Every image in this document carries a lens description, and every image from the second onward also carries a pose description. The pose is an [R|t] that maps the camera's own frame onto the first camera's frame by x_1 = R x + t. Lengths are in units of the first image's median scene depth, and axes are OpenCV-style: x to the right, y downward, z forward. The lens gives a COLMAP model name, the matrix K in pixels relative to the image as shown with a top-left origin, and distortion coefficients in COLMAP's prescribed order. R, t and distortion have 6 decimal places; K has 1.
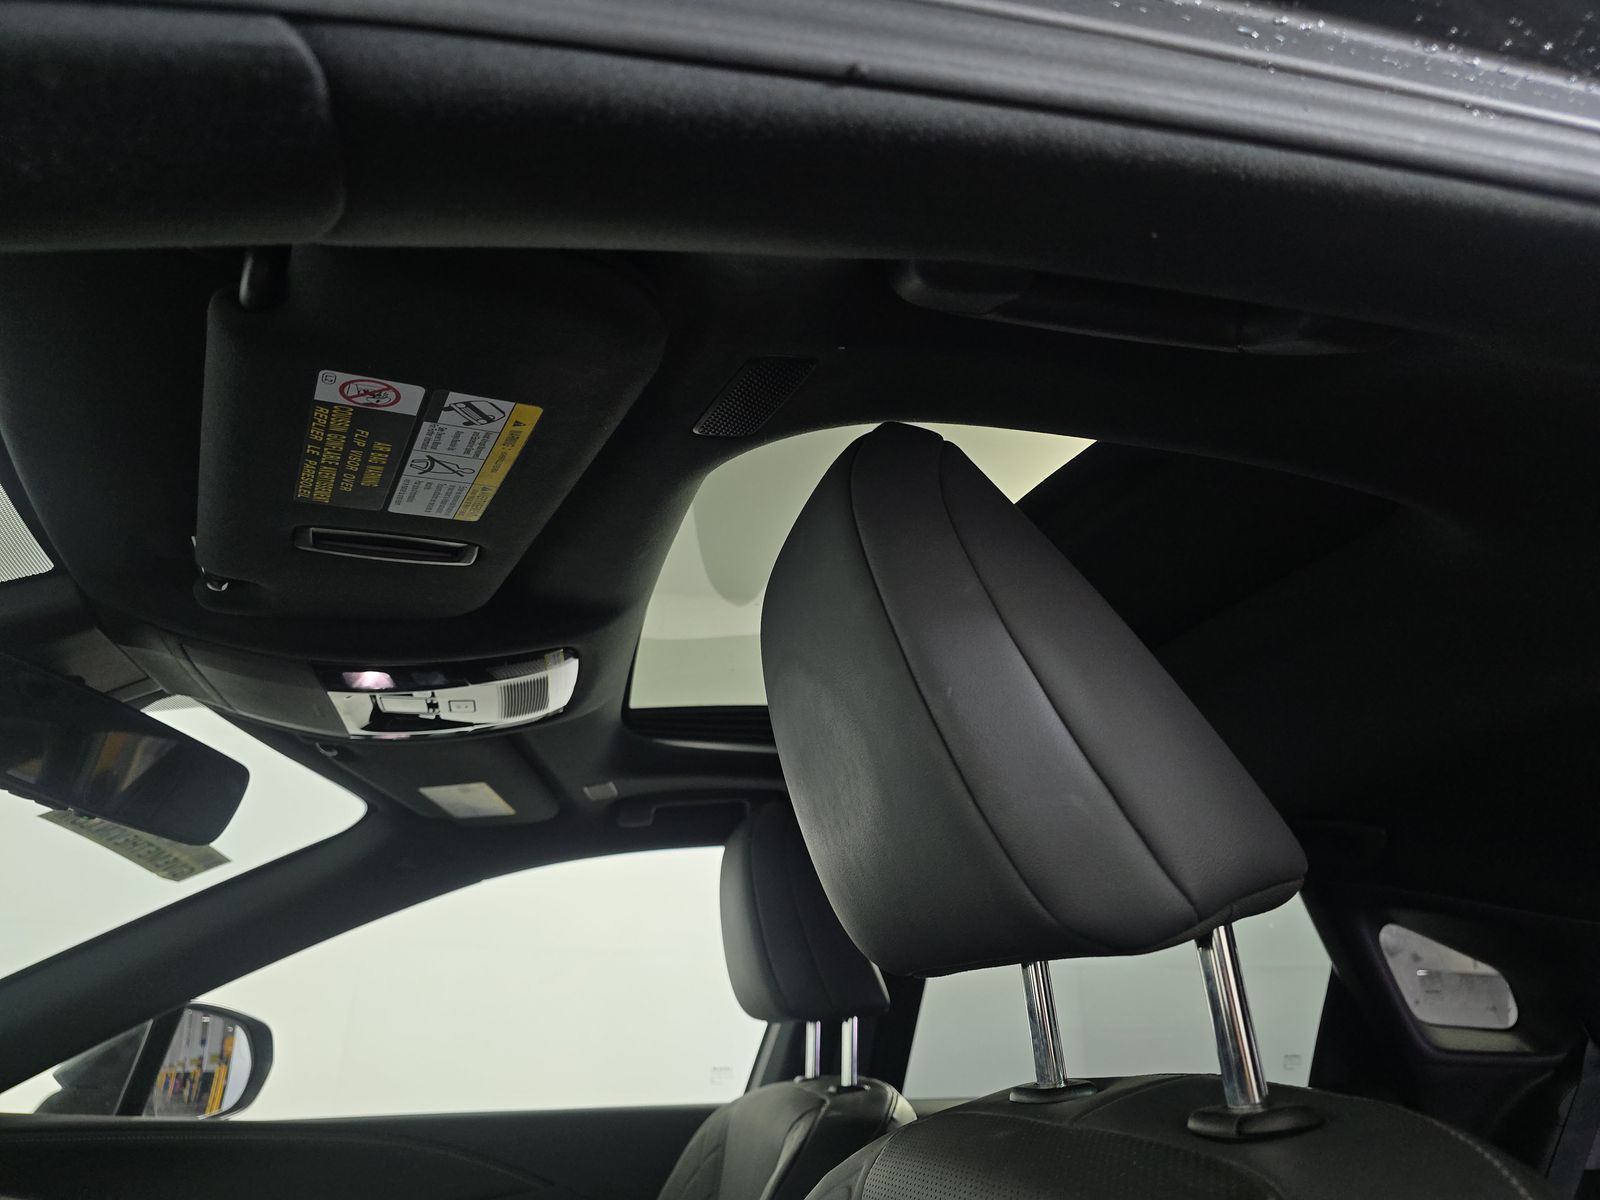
lens RADIAL K [[1092.6, 0, 807.0], [0, 1092.6, 609.0], [0, 0, 1]] dist [-0.000718, -0.001836]
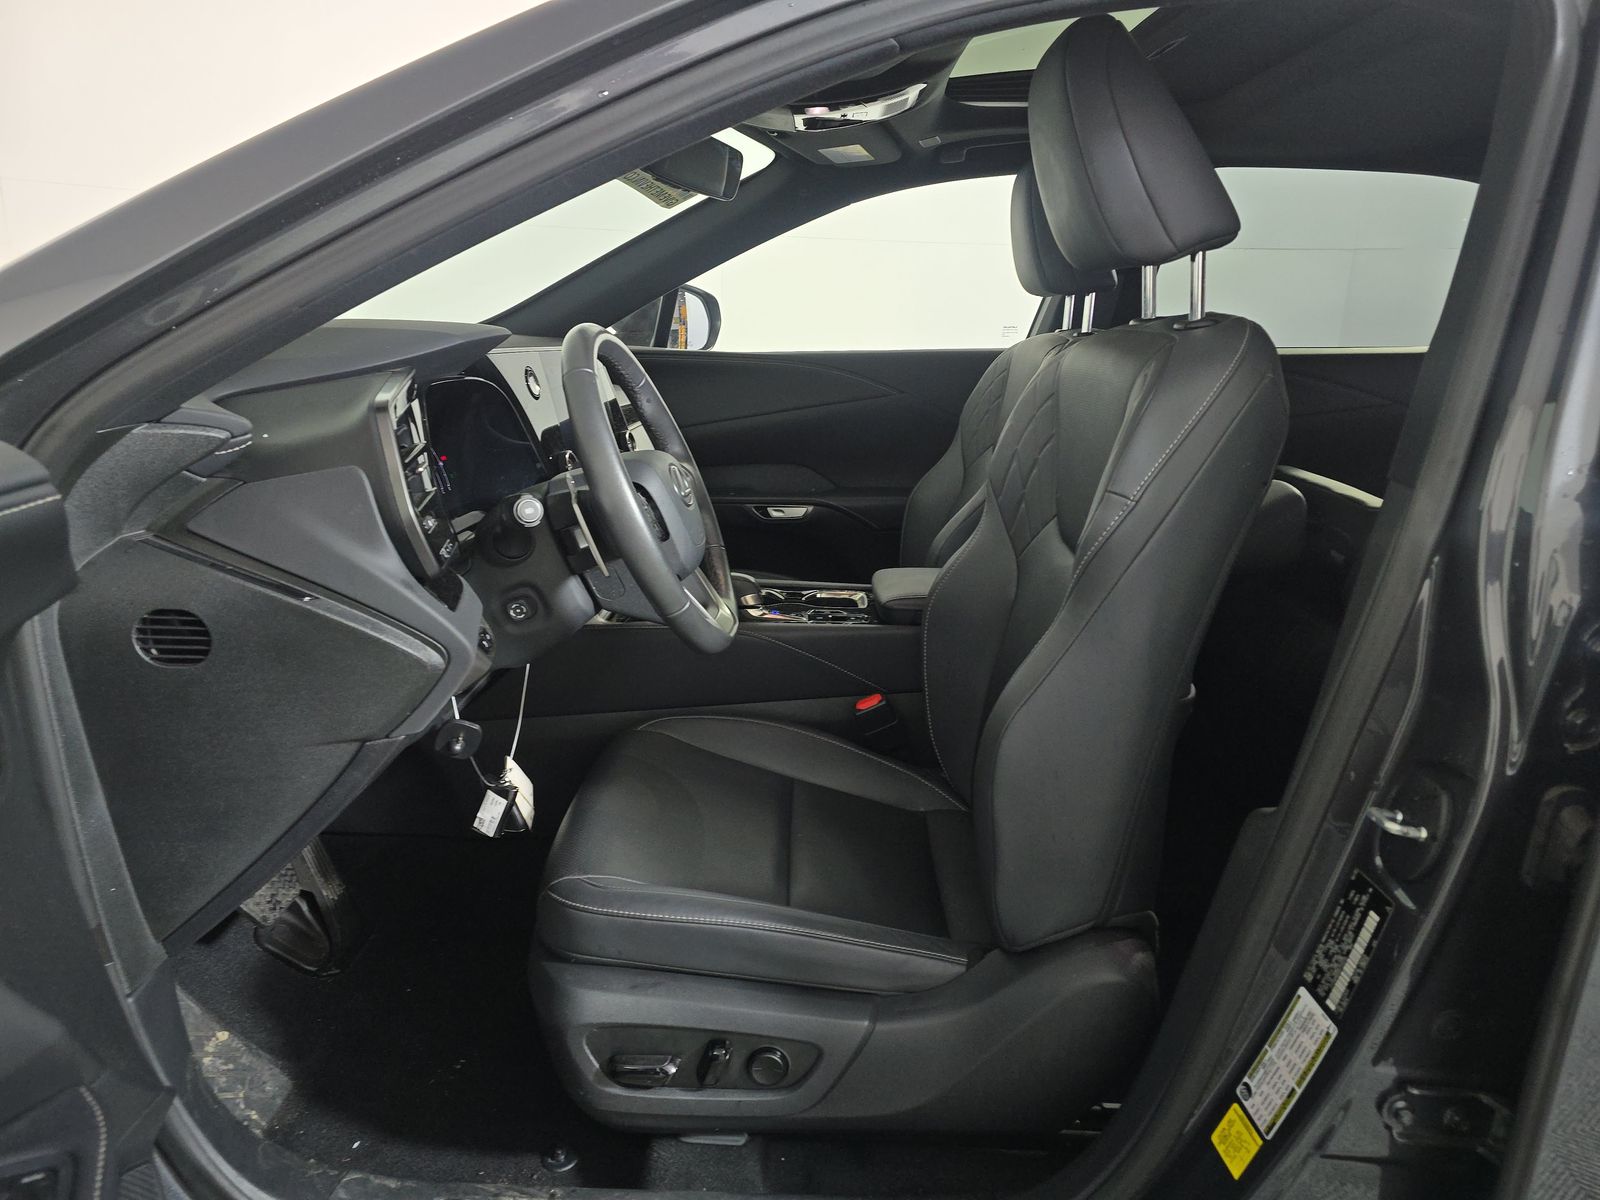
lens RADIAL K [[1092.6, 0, 807.0], [0, 1092.6, 609.0], [0, 0, 1]] dist [-0.000718, -0.001836]
pose [[0.967211, 0.074485, -0.242808, 0.055097], [0.083731, 0.809063, 0.581728, -0.195492], [0.239776, -0.582984, 0.776297, -0.551877]]
